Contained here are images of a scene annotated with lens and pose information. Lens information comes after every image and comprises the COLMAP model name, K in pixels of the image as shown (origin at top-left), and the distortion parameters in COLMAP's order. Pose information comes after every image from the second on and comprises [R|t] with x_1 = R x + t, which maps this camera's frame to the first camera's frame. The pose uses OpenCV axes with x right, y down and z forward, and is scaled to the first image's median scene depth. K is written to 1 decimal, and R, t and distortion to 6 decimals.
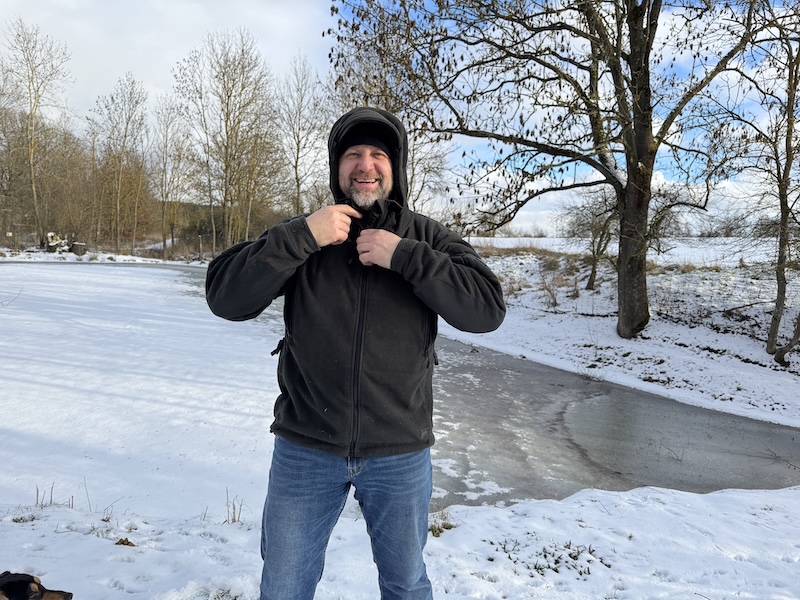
lens RADIAL K [[559.4, 0, 401.5], [0, 559.4, 299.0], [0, 0, 1]] dist [0.062812, -0.091188]
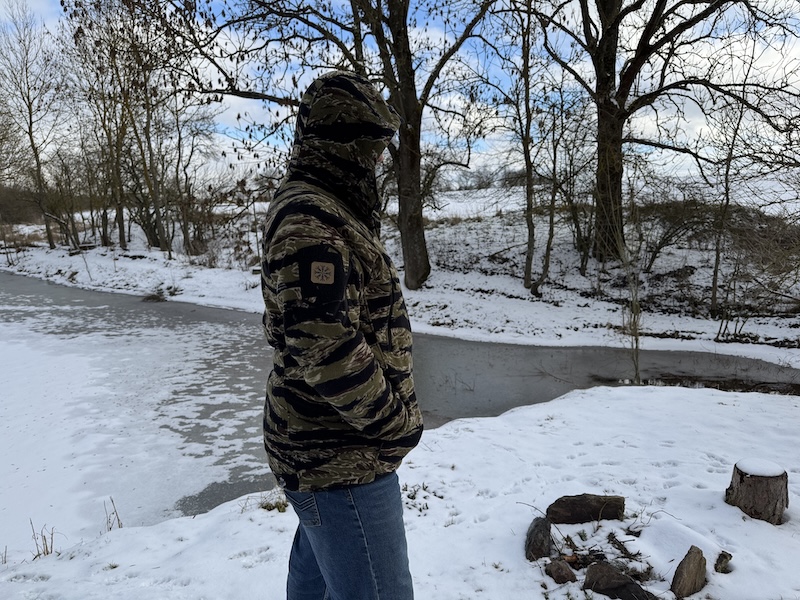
lens RADIAL K [[558.9, 0, 395.9], [0, 558.9, 303.1], [0, 0, 1]] dist [0.060490, -0.087113]
pose [[0.928694, -0.127809, 0.348126, -0.012270], [0.102800, 0.990670, 0.089471, -0.004155], [-0.356313, -0.047304, 0.933168, 0.001468]]
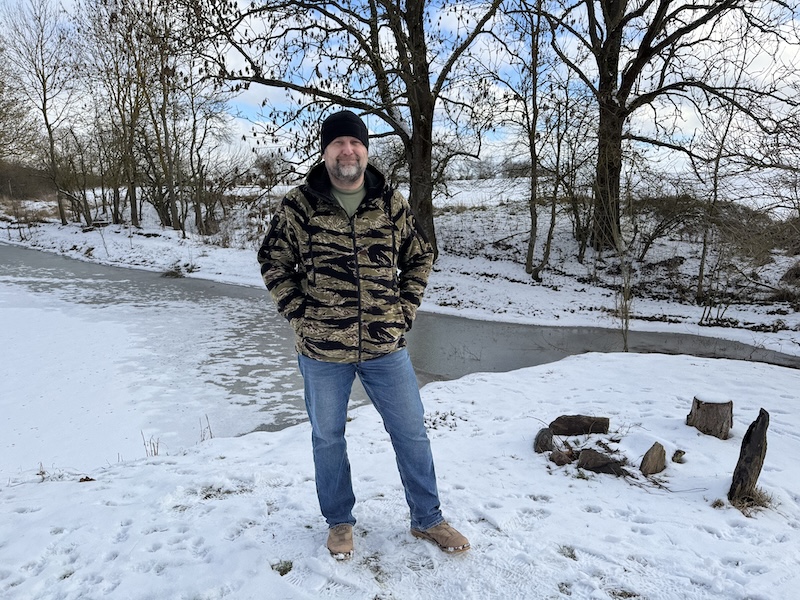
lens RADIAL K [[555.7, 0, 404.2], [0, 555.7, 305.3], [0, 0, 1]] dist [0.074951, -0.101464]
pose [[0.925064, -0.112523, 0.362759, -0.054949], [0.074887, 0.990394, 0.116239, 0.001166], [-0.372354, -0.080363, 0.924605, -0.048258]]
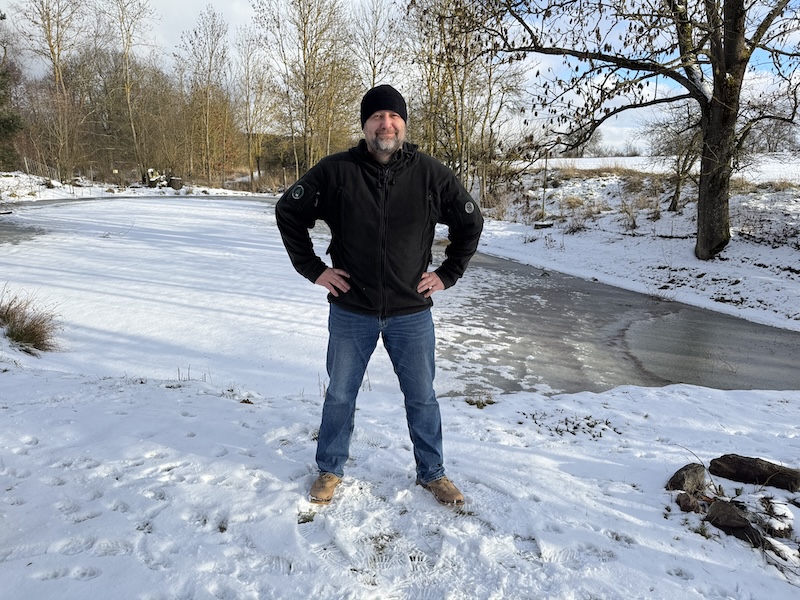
lens RADIAL K [[558.0, 0, 401.9], [0, 558.0, 302.2], [0, 0, 1]] dist [0.052227, -0.062556]
pose [[0.989885, 0.001519, -0.141865, 0.014820], [0.017368, 0.991124, 0.131804, 0.003975], [0.140806, -0.132934, 0.981072, -0.049420]]
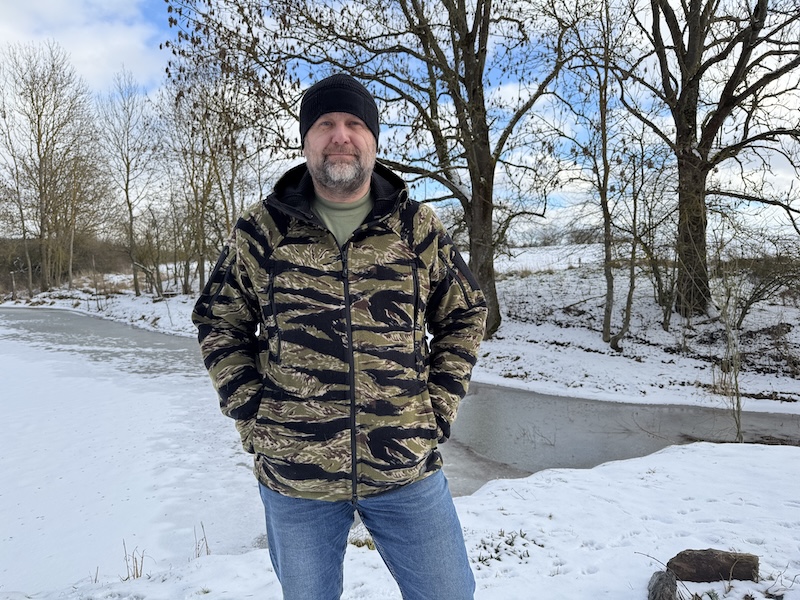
lens RADIAL K [[562.4, 0, 395.7], [0, 562.4, 303.7], [0, 0, 1]] dist [0.022034, -0.031170]
pose [[0.964471, -0.074249, 0.253540, -0.025940], [0.081593, 0.996493, -0.018559, 0.005619], [-0.251273, 0.038587, 0.967147, 0.010268]]
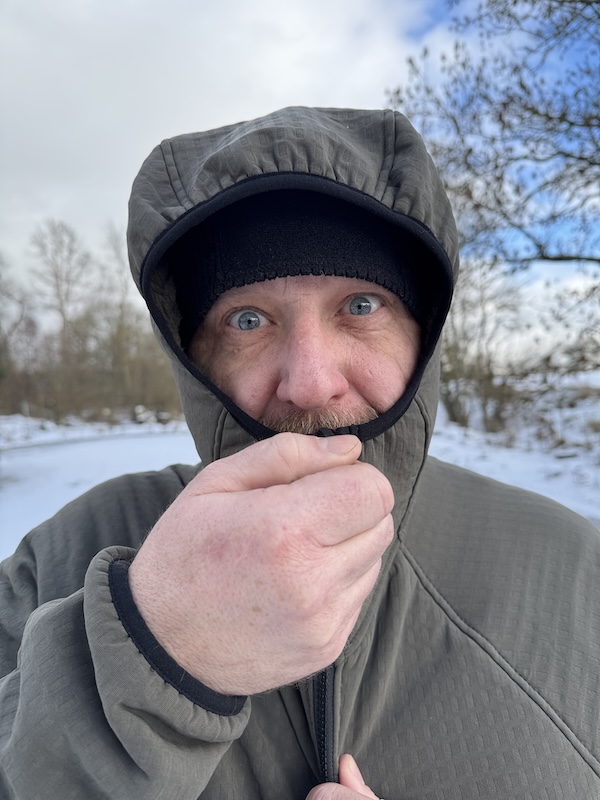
lens RADIAL K [[579.1, 0, 302.7], [0, 579.1, 400.6], [0, 0, 1]] dist [-0.014347, -0.000602]
pose [[0.954775, -0.076075, -0.287431, -0.001831], [0.050397, 0.994132, -0.095712, -0.021383], [0.293026, 0.076898, 0.953007, 0.083938]]
